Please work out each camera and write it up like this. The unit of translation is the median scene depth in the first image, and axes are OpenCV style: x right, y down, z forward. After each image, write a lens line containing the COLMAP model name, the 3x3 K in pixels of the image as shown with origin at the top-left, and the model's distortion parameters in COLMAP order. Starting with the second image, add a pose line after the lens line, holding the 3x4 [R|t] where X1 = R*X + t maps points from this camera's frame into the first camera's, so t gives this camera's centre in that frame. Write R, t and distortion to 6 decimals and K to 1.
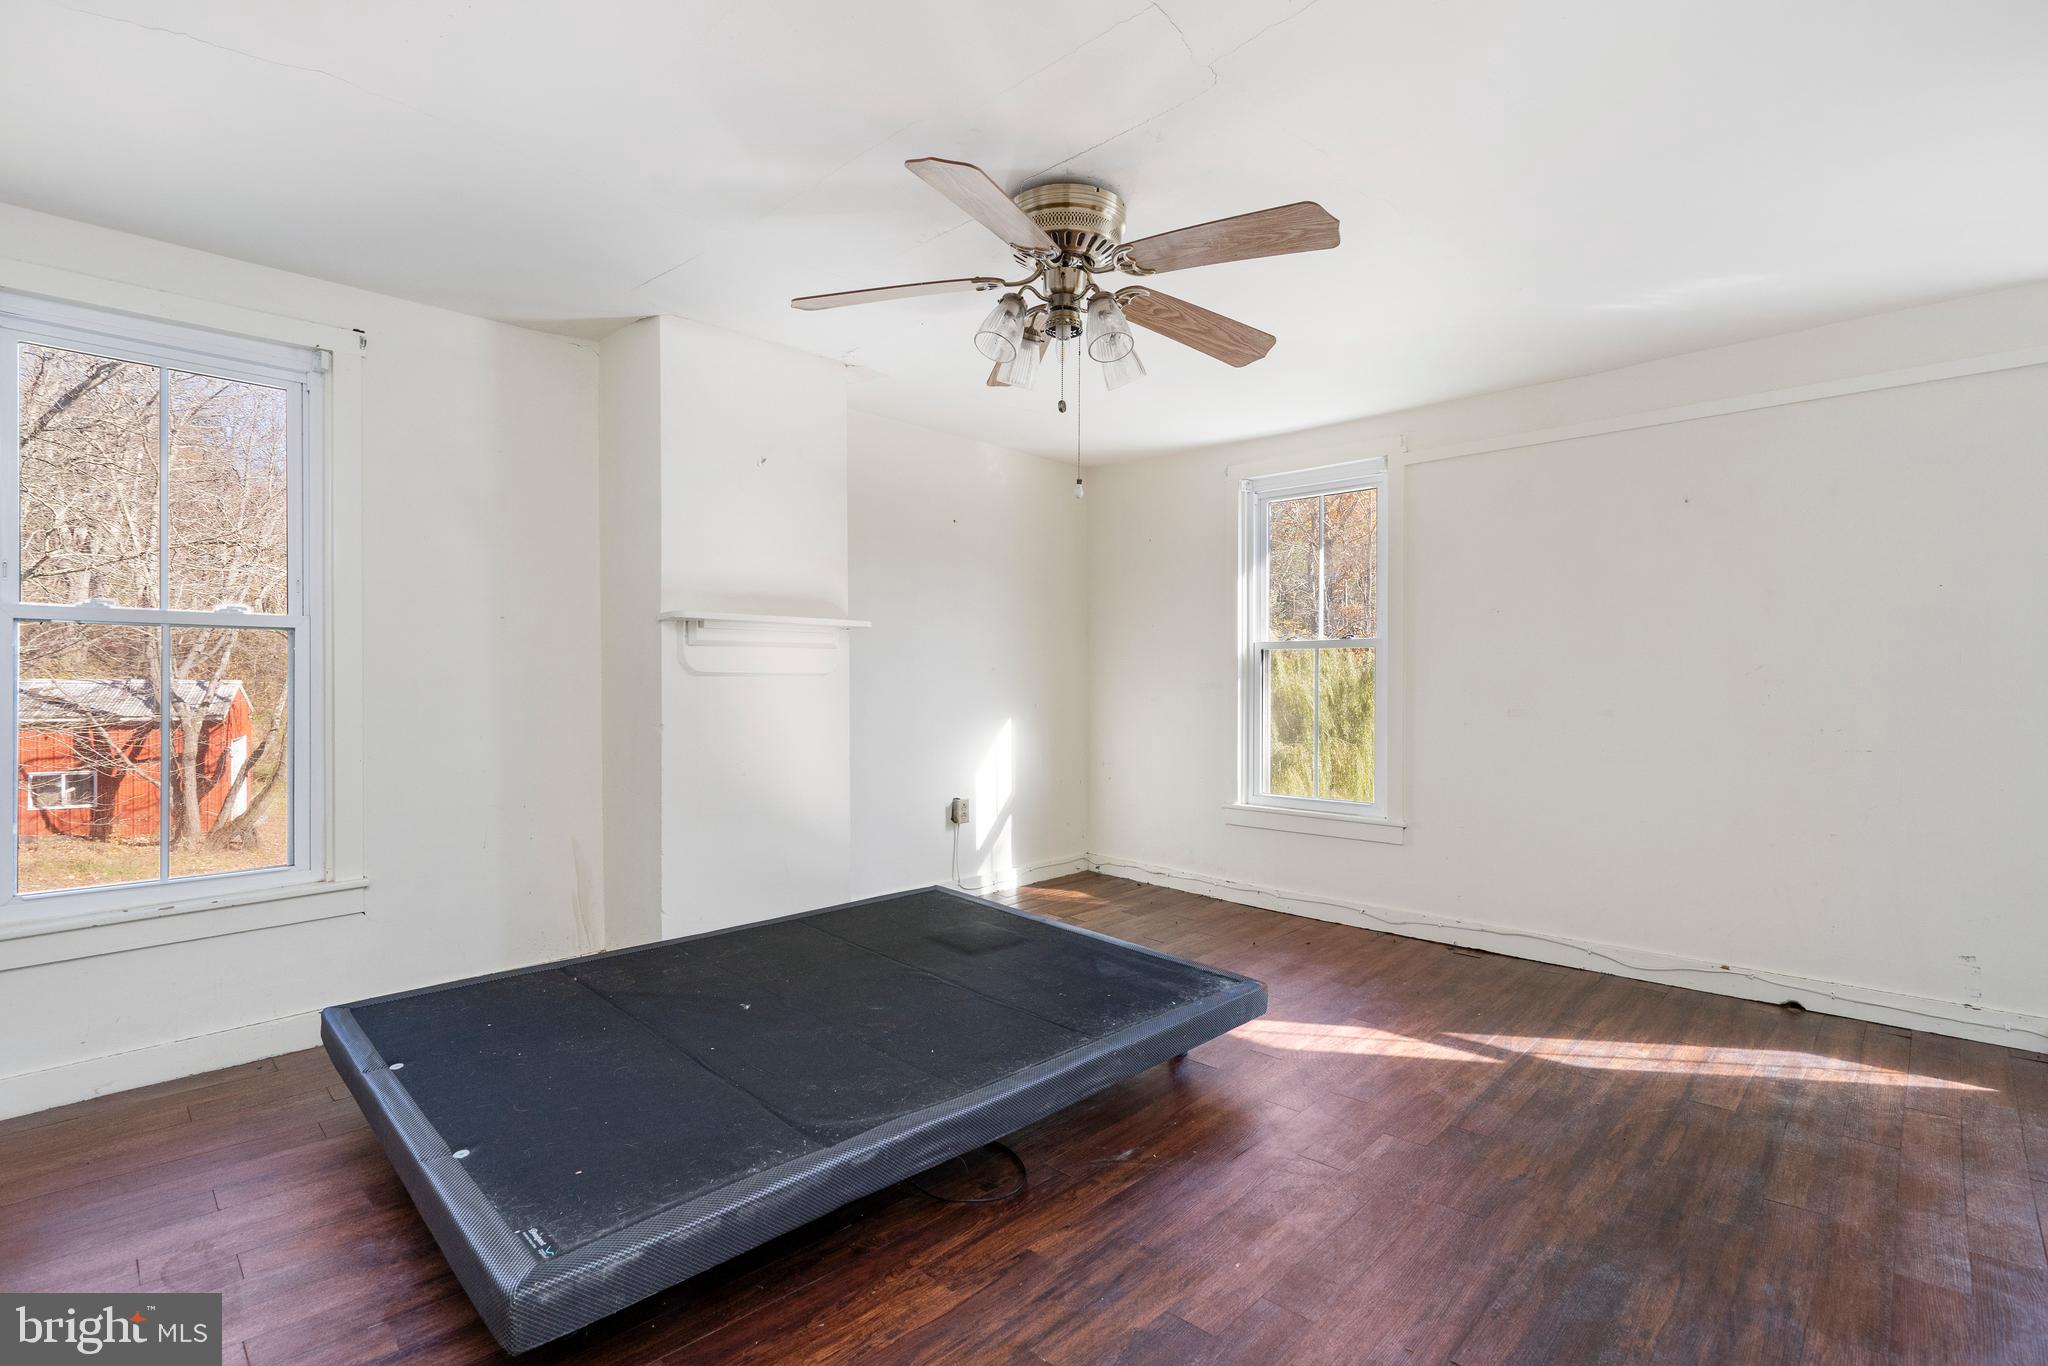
lens RADIAL K [[957.8, 0, 1032.8], [0, 957.8, 687.3], [0, 0, 1]] dist [-0.005658, 0.001385]
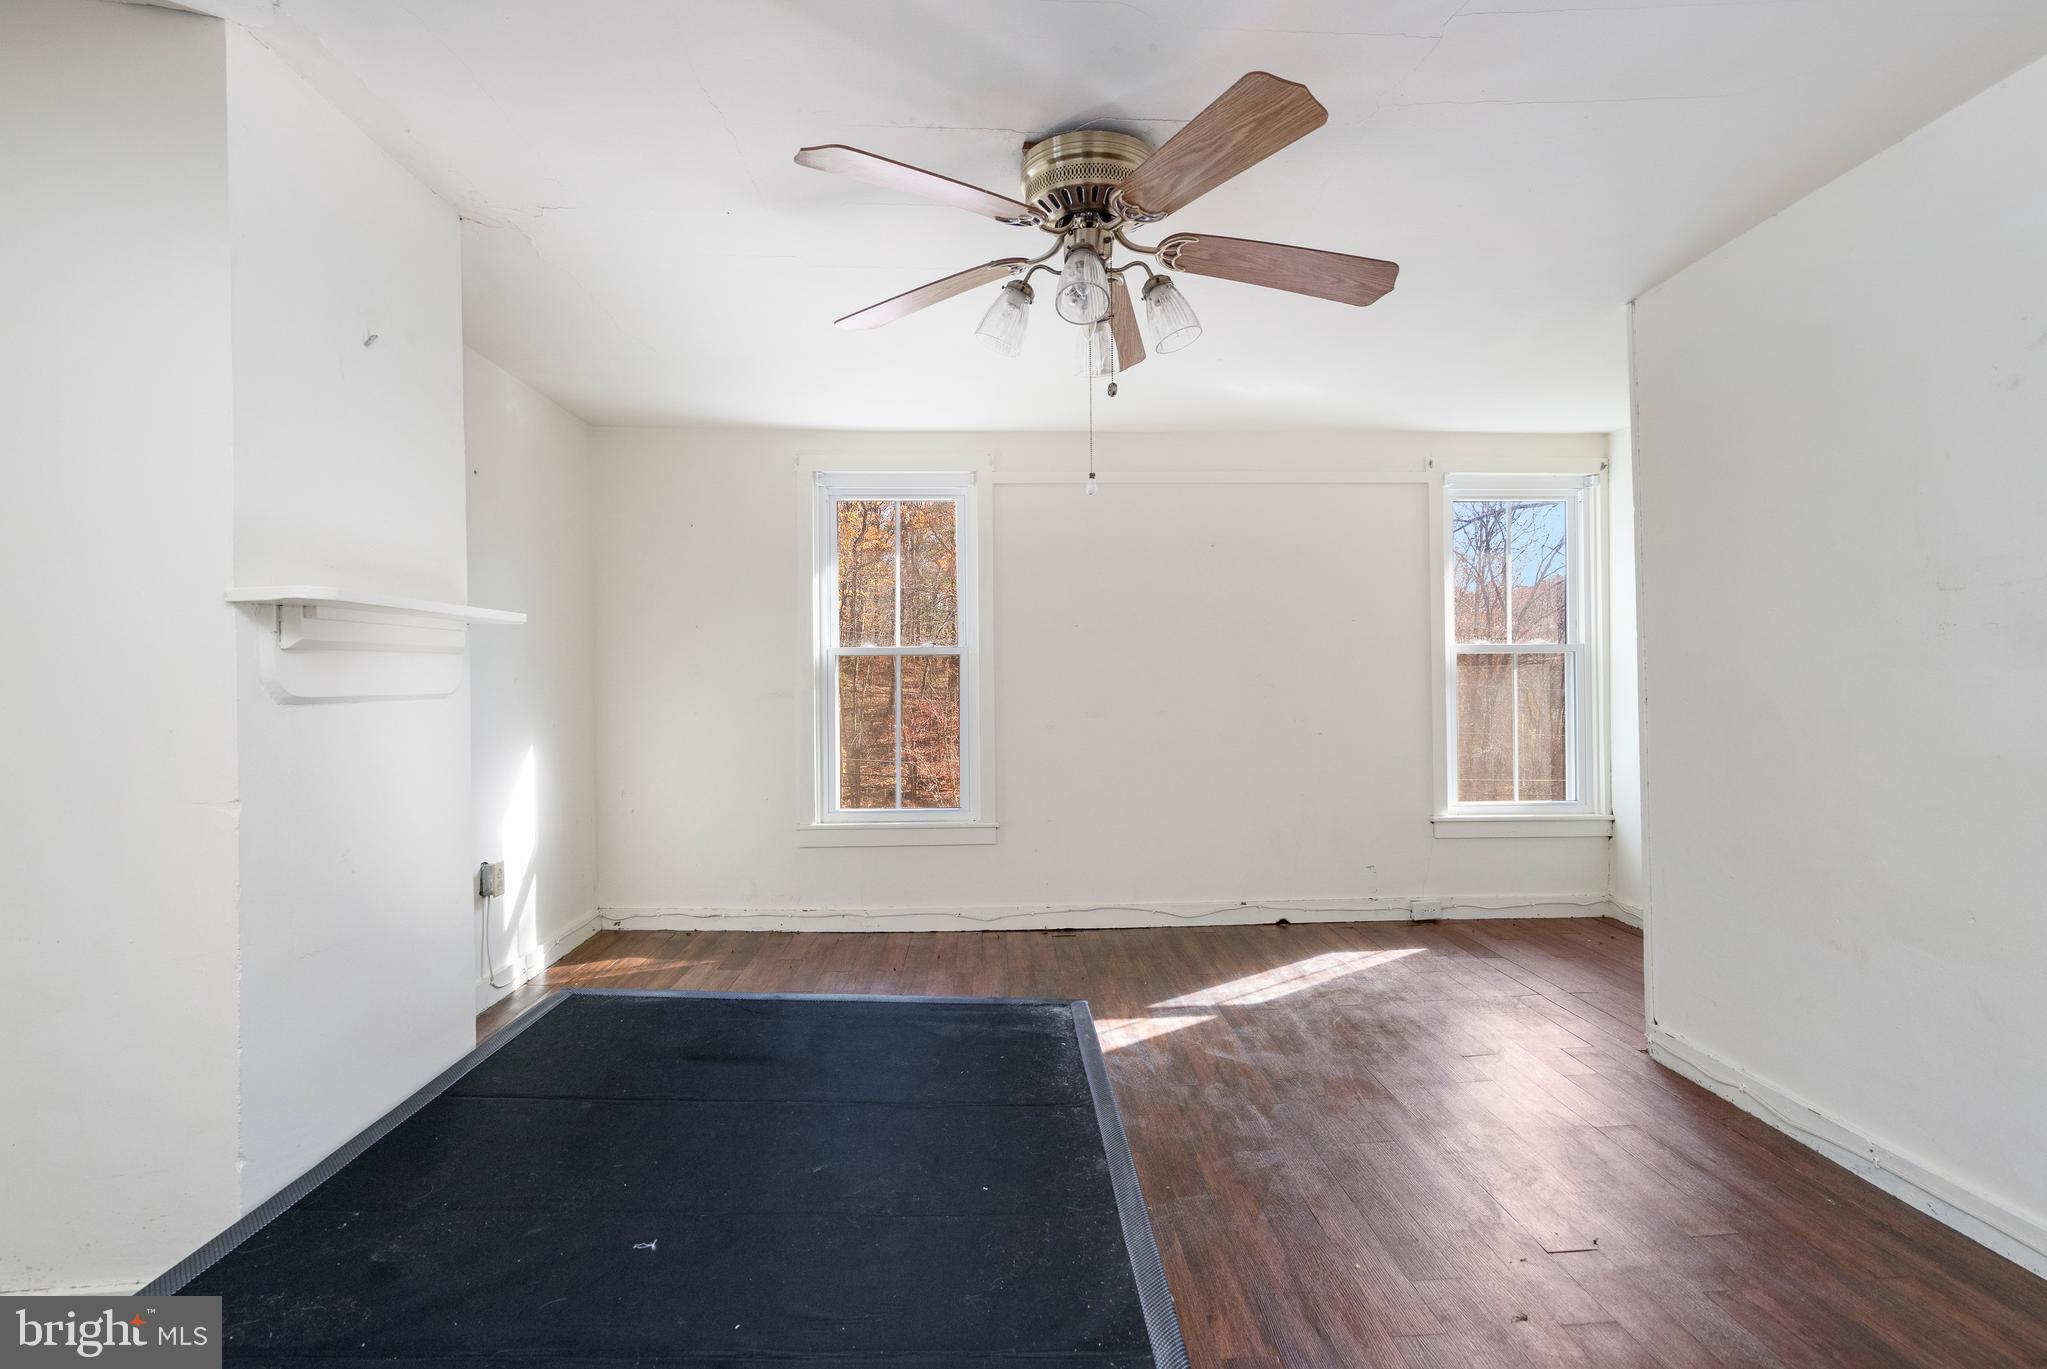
lens RADIAL K [[957.3, 0, 1036.9], [0, 957.3, 675.1], [0, 0, 1]] dist [-0.005658, 0.001385]
pose [[0.686687, -0.005641, 0.726932, -0.482794], [0.013550, 0.999895, -0.005040, -0.021595], [-0.726827, 0.013311, 0.686691, 0.332979]]
